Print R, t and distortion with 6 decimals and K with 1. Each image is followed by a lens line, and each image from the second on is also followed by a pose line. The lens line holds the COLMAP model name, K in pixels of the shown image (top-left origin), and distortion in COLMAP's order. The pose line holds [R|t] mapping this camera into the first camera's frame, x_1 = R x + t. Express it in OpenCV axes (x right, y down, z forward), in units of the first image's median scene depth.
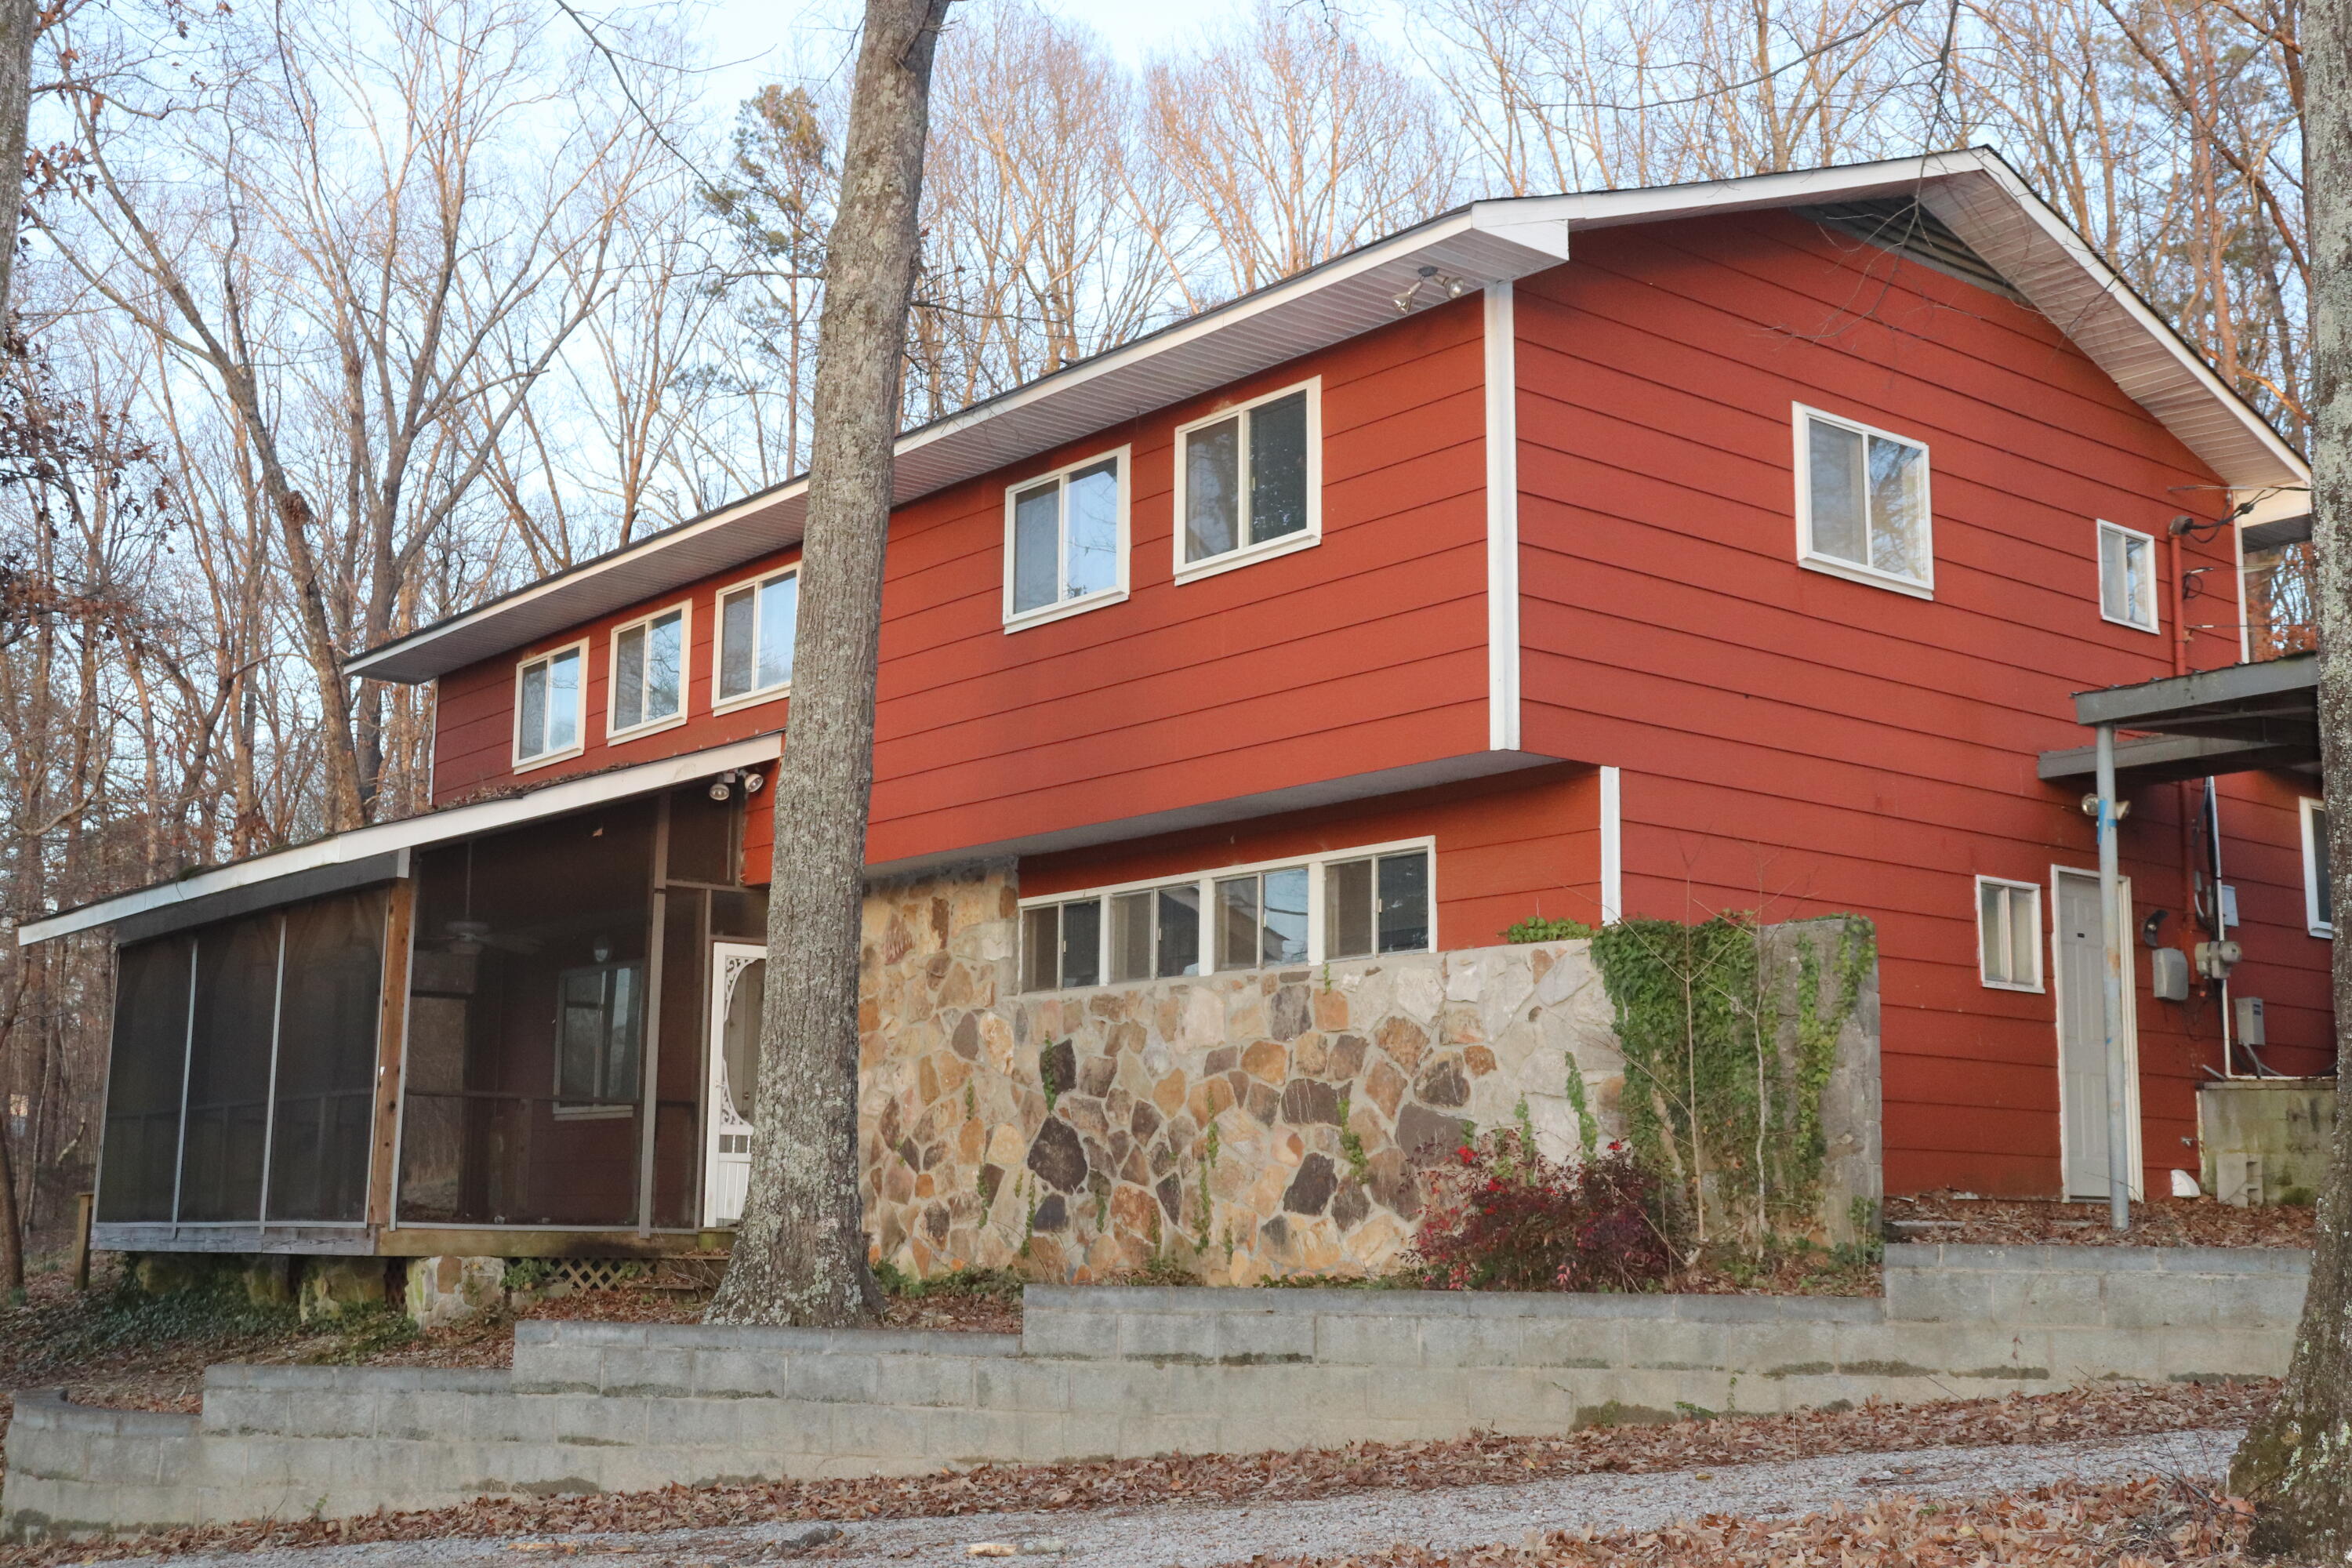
lens RADIAL K [[2678.3, 0, 1181.4], [0, 2678.3, 779.2], [0, 0, 1]] dist [-0.014063, 0.000000]
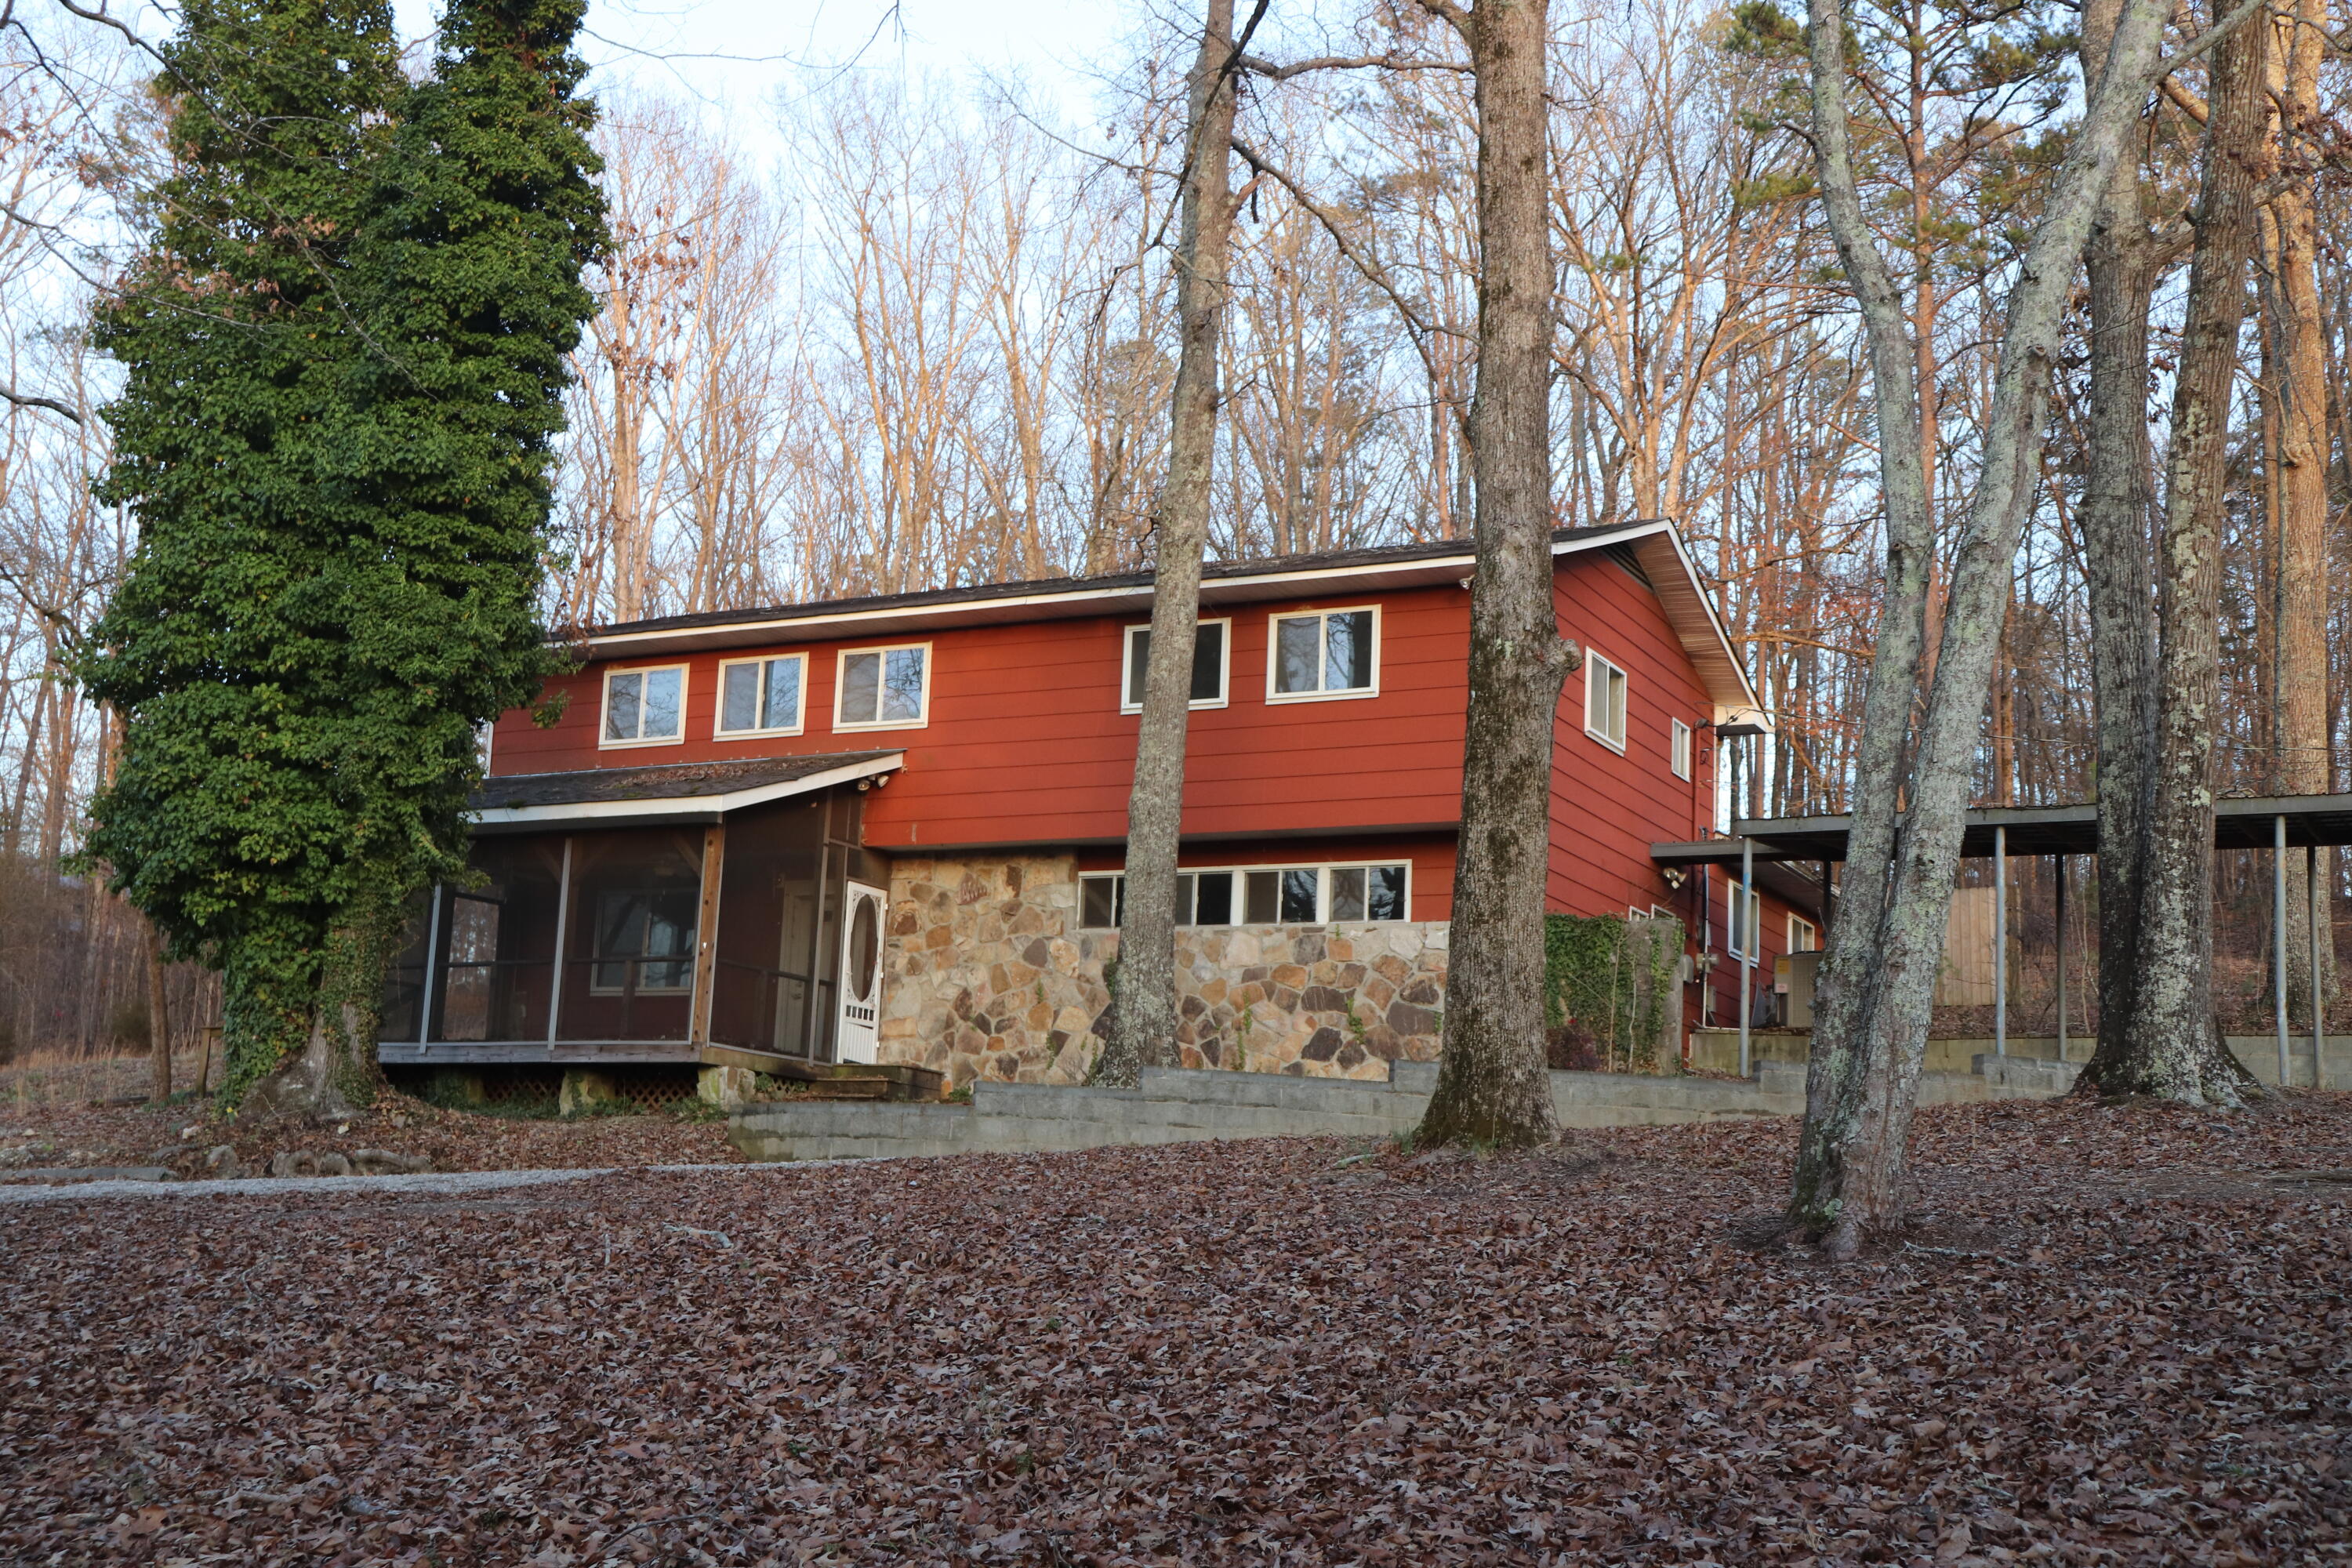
lens RADIAL K [[2678.3, 0, 1191.9], [0, 2678.3, 789.1], [0, 0, 1]] dist [-0.014063, 0.000000]
pose [[0.917676, 0.100981, 0.384283, -0.712118], [-0.099798, 0.994740, -0.023076, 0.028644], [-0.384592, -0.017174, 0.922927, -0.606492]]
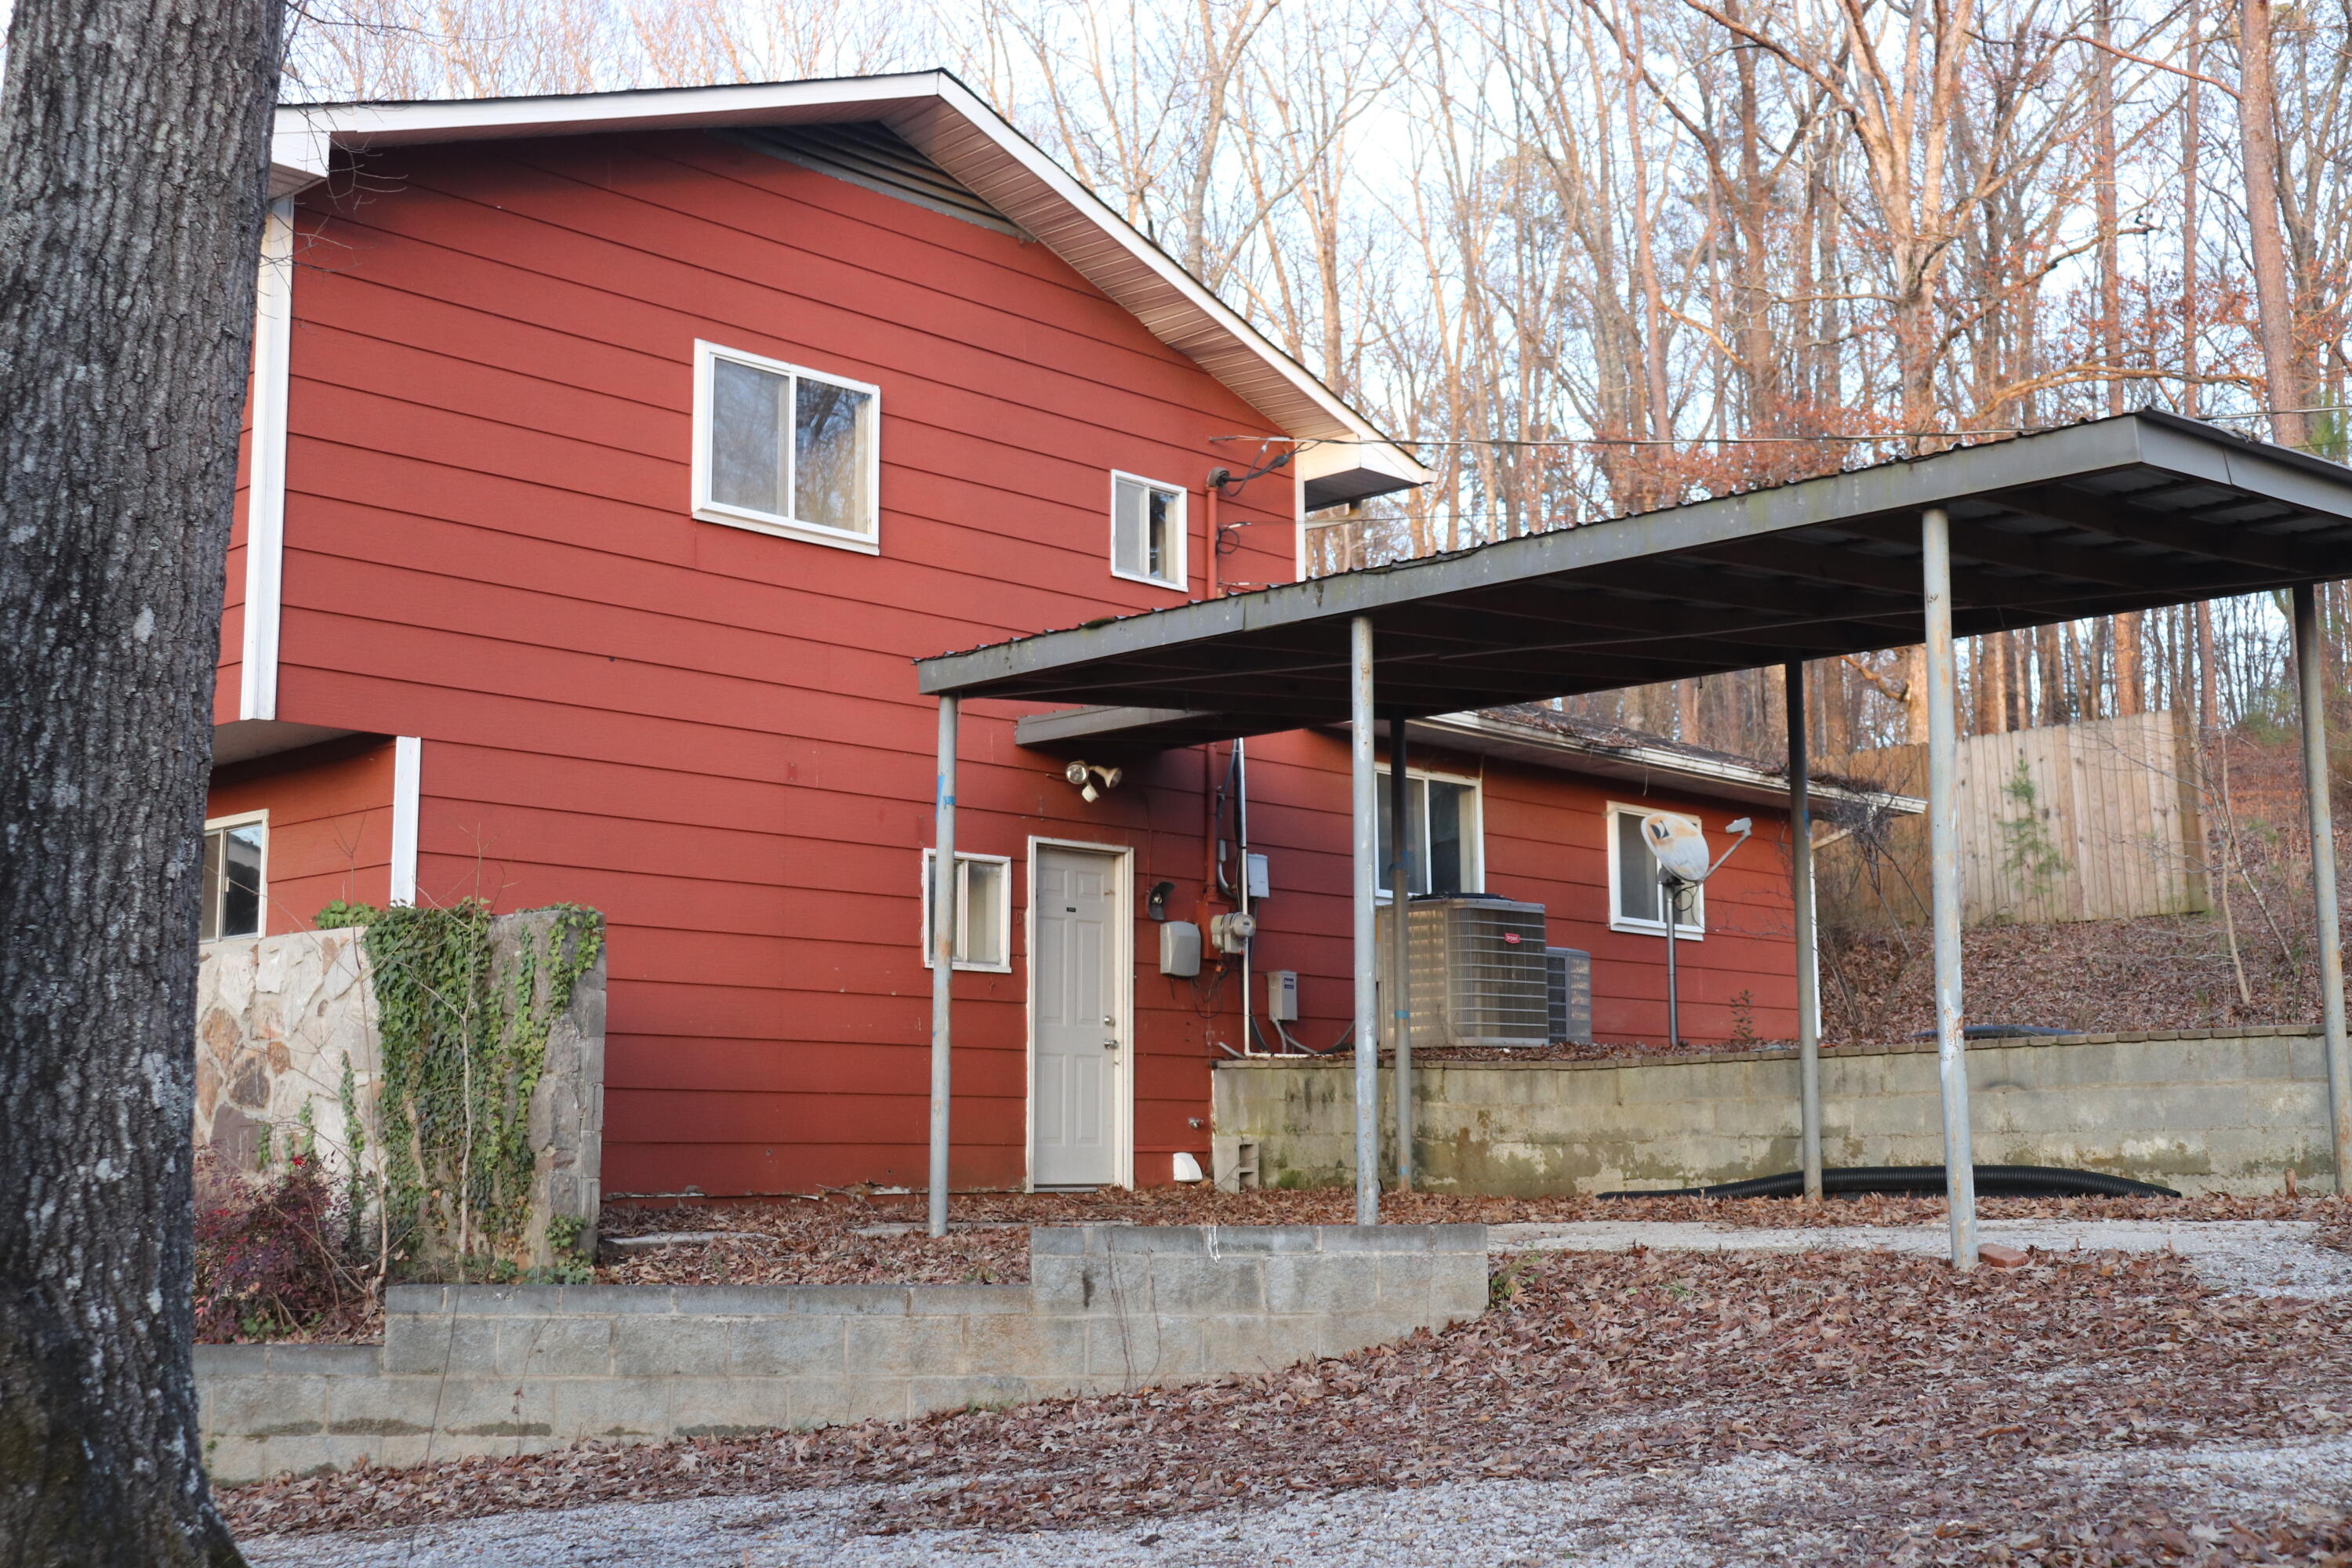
lens RADIAL K [[2678.3, 0, 1157.8], [0, 2678.3, 783.9], [0, 0, 1]] dist [-0.014063, 0.000000]
pose [[0.993085, 0.001507, 0.117385, 0.269657], [-0.004792, 0.999605, 0.027708, -0.013367], [-0.117297, -0.028079, 0.992700, 0.056572]]
